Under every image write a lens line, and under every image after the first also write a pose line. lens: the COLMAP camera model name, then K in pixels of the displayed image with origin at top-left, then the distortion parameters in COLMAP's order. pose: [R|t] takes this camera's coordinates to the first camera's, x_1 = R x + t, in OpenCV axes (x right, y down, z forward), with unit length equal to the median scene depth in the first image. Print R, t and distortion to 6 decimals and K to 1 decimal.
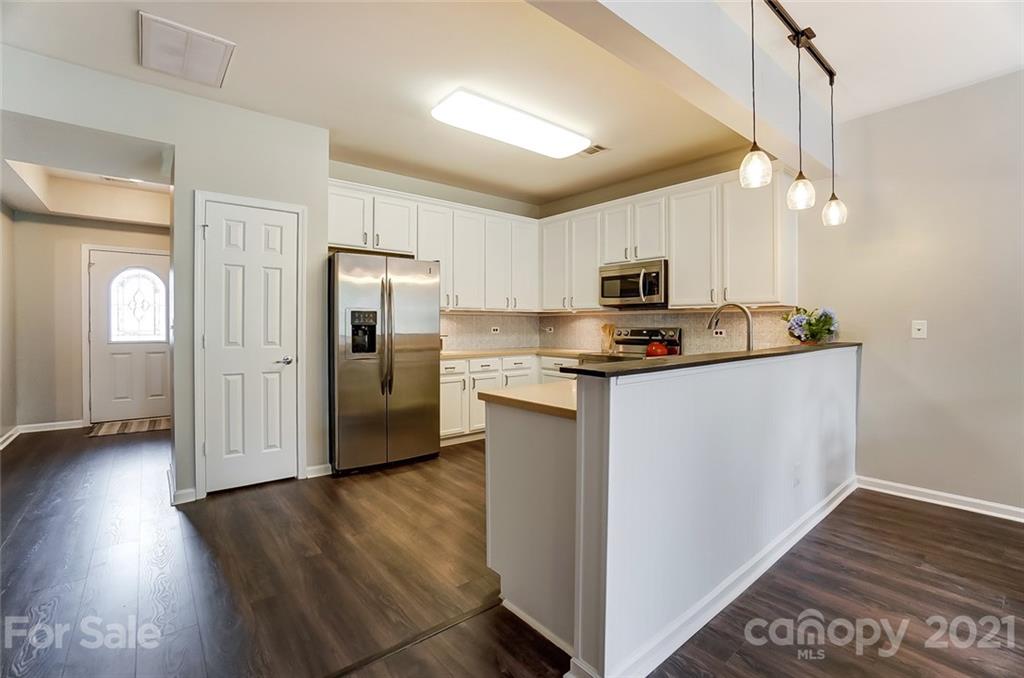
lens RADIAL K [[453.3, 0, 508.1], [0, 453.3, 329.6], [0, 0, 1]] dist [-0.068775, 0.023872]
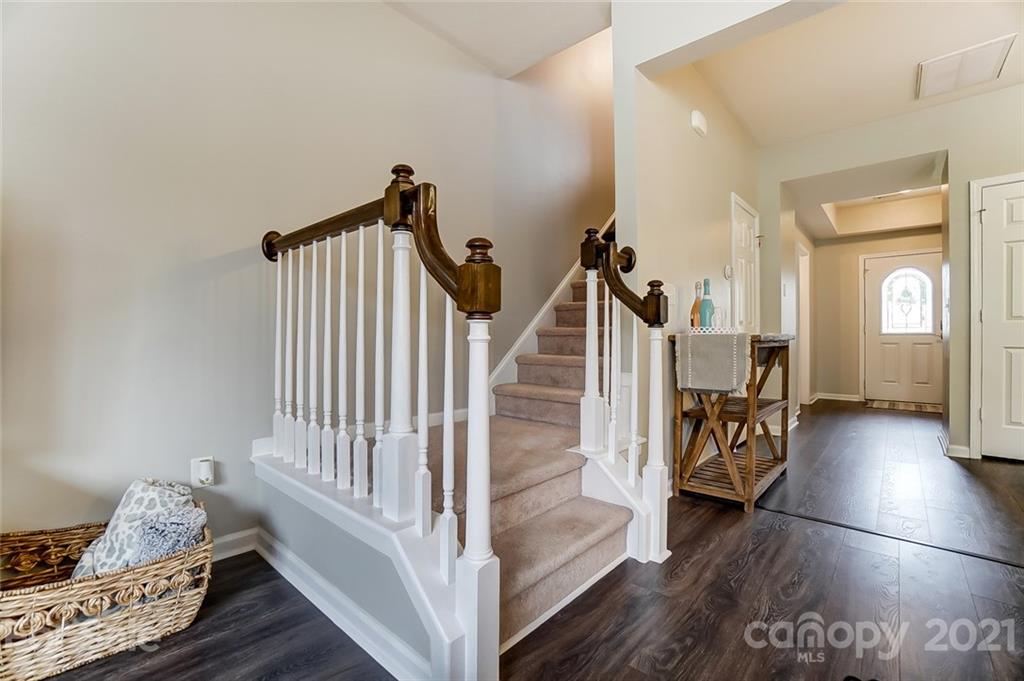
lens RADIAL K [[450.5, 0, 506.3], [0, 450.5, 338.6], [0, 0, 1]] dist [-0.069245, 0.023476]
pose [[0.143212, -0.003136, -0.989687, 0.145181], [-0.009247, 0.999947, -0.004507, 0.073120], [0.989649, 0.009797, 0.143176, -0.239515]]
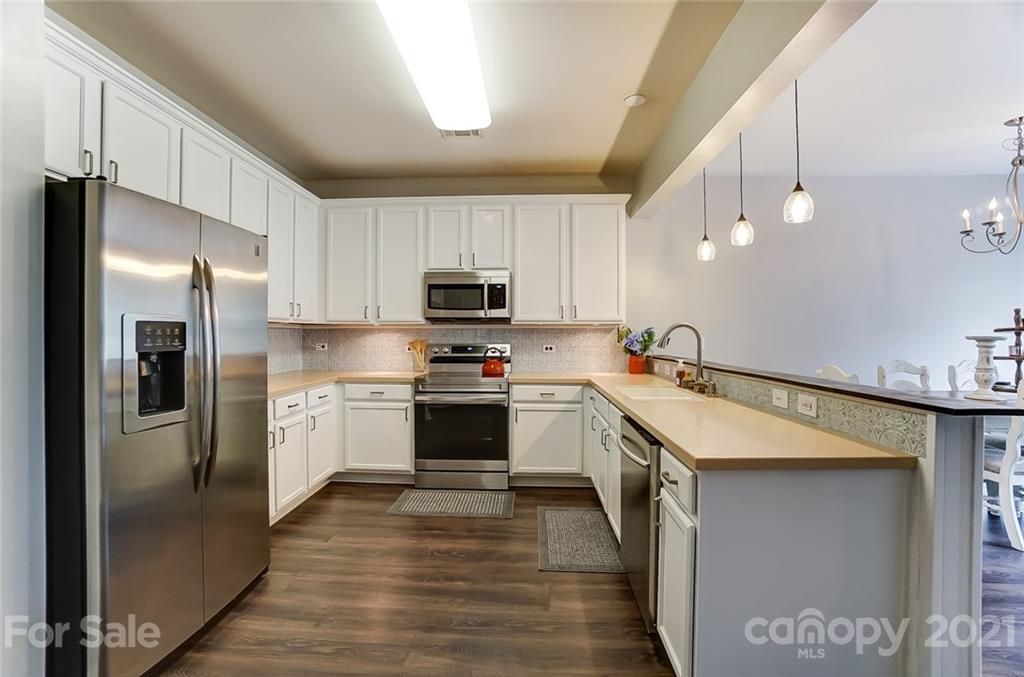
lens RADIAL K [[447.6, 0, 507.2], [0, 447.6, 336.4], [0, 0, 1]] dist [-0.066642, 0.022382]
pose [[0.673593, -0.004209, 0.739091, -0.351593], [0.008411, 0.999963, -0.001971, -0.018832], [-0.739055, 0.007544, 0.673603, 0.380750]]
